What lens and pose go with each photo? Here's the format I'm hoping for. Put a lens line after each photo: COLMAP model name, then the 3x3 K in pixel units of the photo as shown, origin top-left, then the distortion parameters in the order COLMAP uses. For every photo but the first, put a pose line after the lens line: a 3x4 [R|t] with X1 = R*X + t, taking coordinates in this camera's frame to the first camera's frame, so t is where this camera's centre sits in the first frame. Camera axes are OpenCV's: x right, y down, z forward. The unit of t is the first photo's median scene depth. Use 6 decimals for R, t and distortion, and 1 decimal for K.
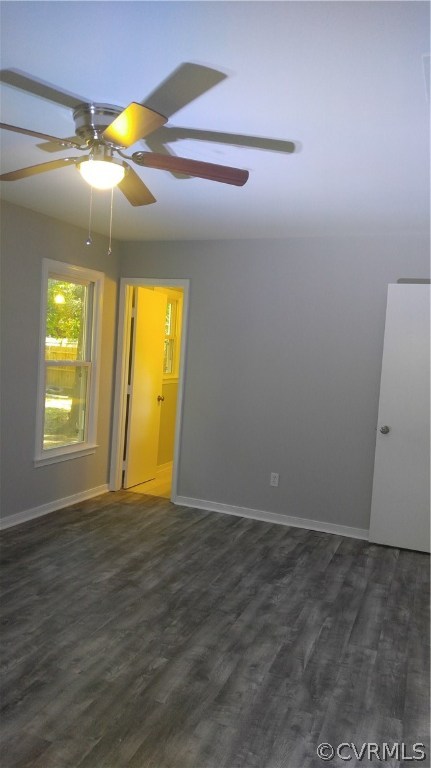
lens RADIAL K [[571.7, 0, 221.7], [0, 571.7, 384.3], [0, 0, 1]] dist [0.002975, 0.021235]
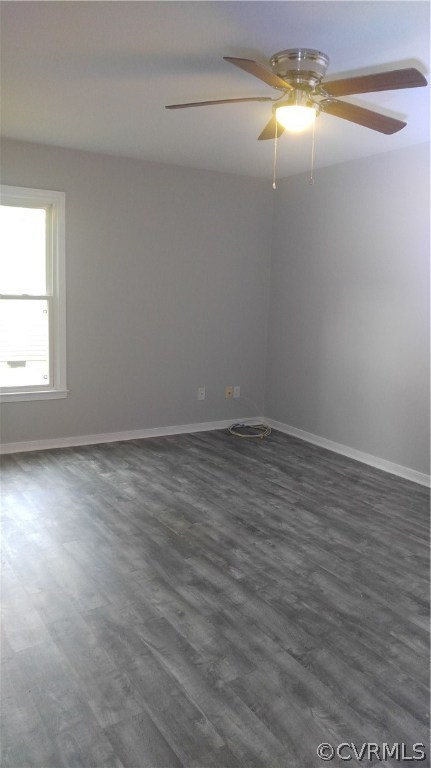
lens RADIAL K [[571.7, 0, 218.2], [0, 571.7, 384.6], [0, 0, 1]] dist [0.002975, 0.021235]
pose [[-0.596287, 0.048156, -0.801325, 0.565140], [-0.112226, 0.983396, 0.142608, -0.002210], [0.794888, 0.174965, -0.580982, 1.165245]]
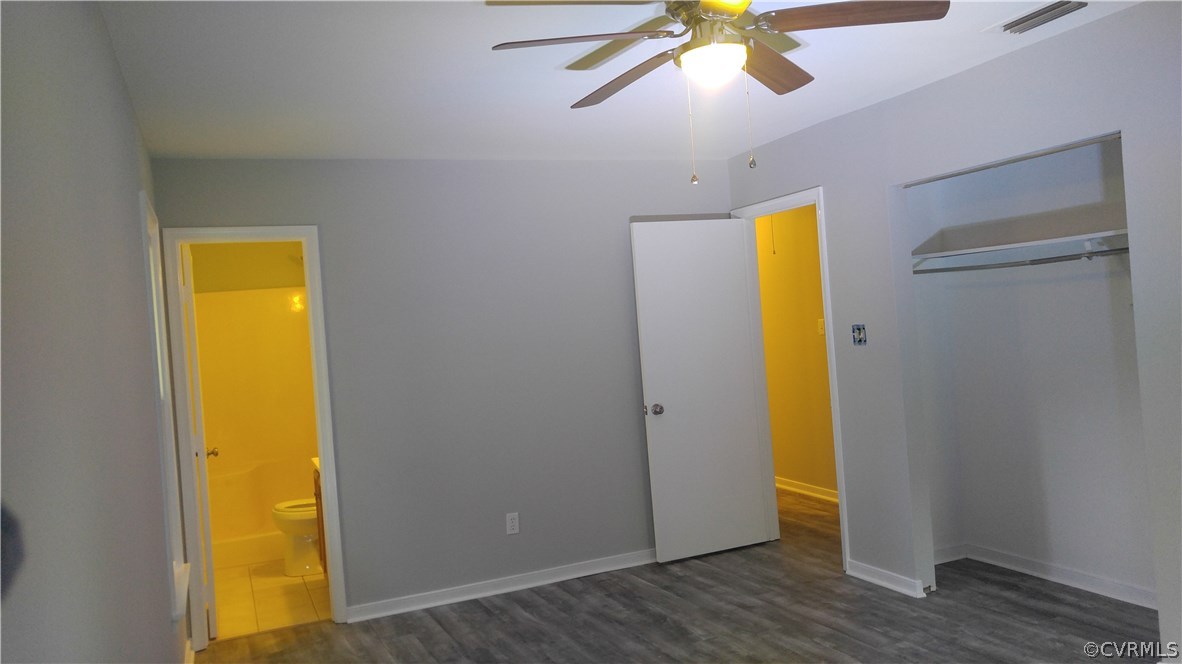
lens RADIAL K [[879.9, 0, 594.9], [0, 879.9, 326.7], [0, 0, 1]] dist [0.002975, 0.021235]
pose [[0.685190, -0.121265, 0.718199, -0.774192], [0.165125, 0.986232, 0.008985, -0.068792], [-0.709400, 0.112436, 0.695780, 0.303574]]
